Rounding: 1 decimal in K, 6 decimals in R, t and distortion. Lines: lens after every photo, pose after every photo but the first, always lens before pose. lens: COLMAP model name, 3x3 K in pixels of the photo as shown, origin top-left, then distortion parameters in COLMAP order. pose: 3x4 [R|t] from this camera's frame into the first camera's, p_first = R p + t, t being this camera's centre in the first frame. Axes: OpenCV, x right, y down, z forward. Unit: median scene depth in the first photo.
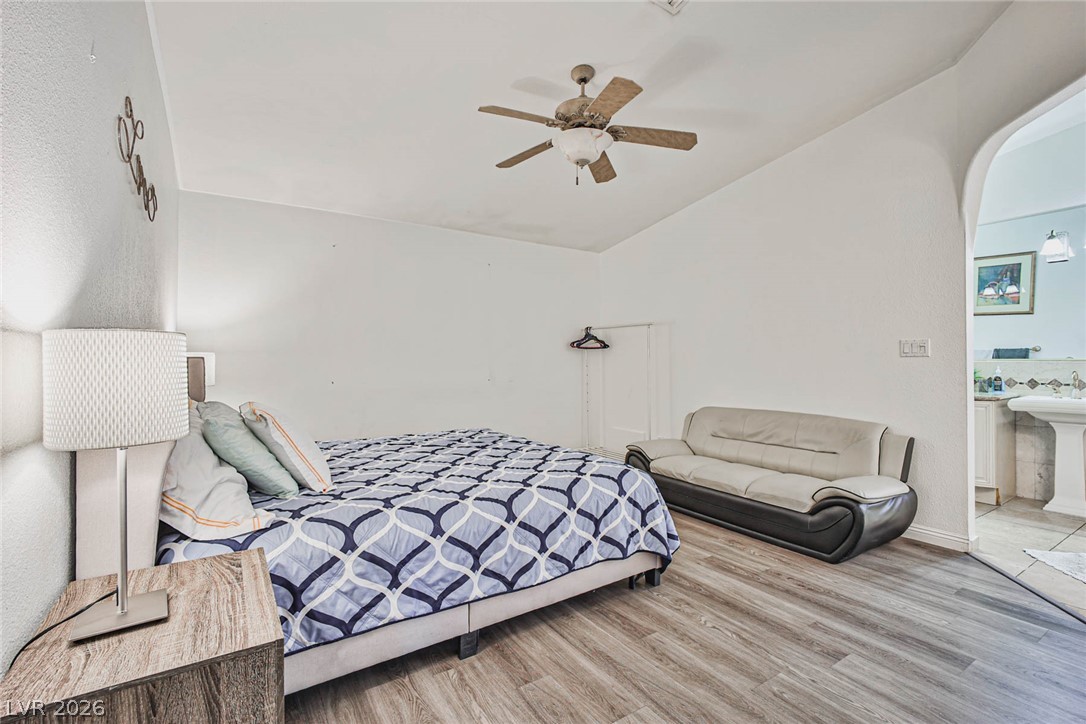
lens RADIAL K [[490.9, 0, 534.4], [0, 490.9, 363.2], [0, 0, 1]] dist [-0.020030, 0.000124]
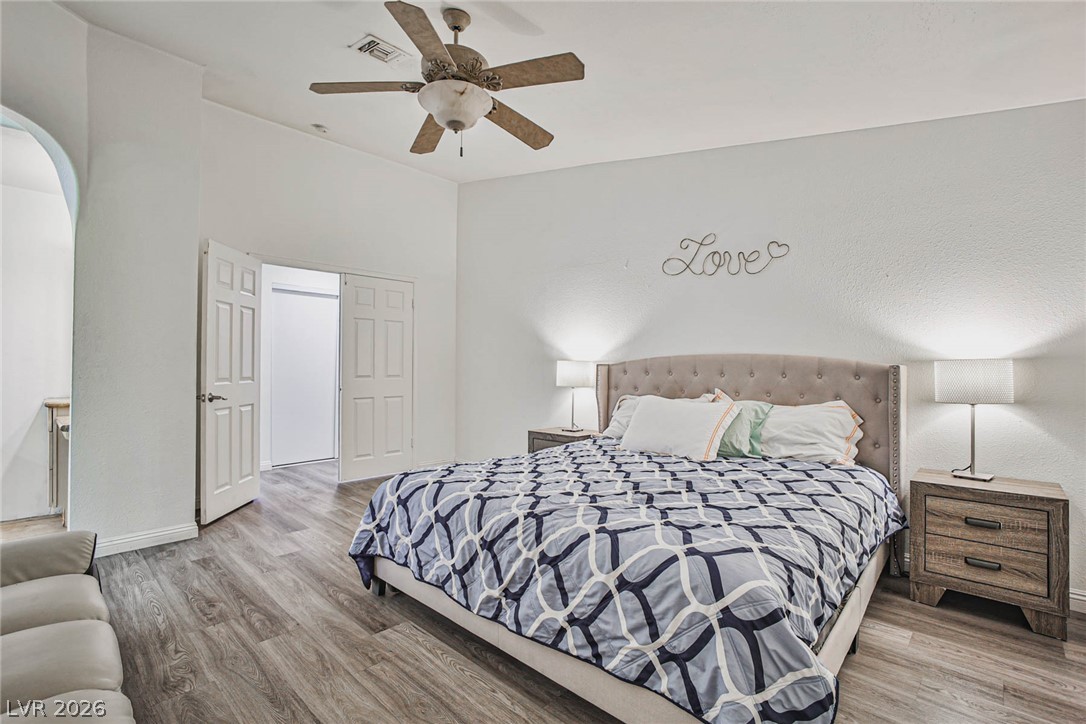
lens RADIAL K [[490.9, 0, 534.4], [0, 490.9, 363.2], [0, 0, 1]] dist [-0.020030, 0.000124]
pose [[-0.972268, -0.039956, -0.230430, 0.197278], [-0.037054, 0.999170, -0.016909, -0.017666], [0.230914, -0.007902, -0.972942, 2.265977]]
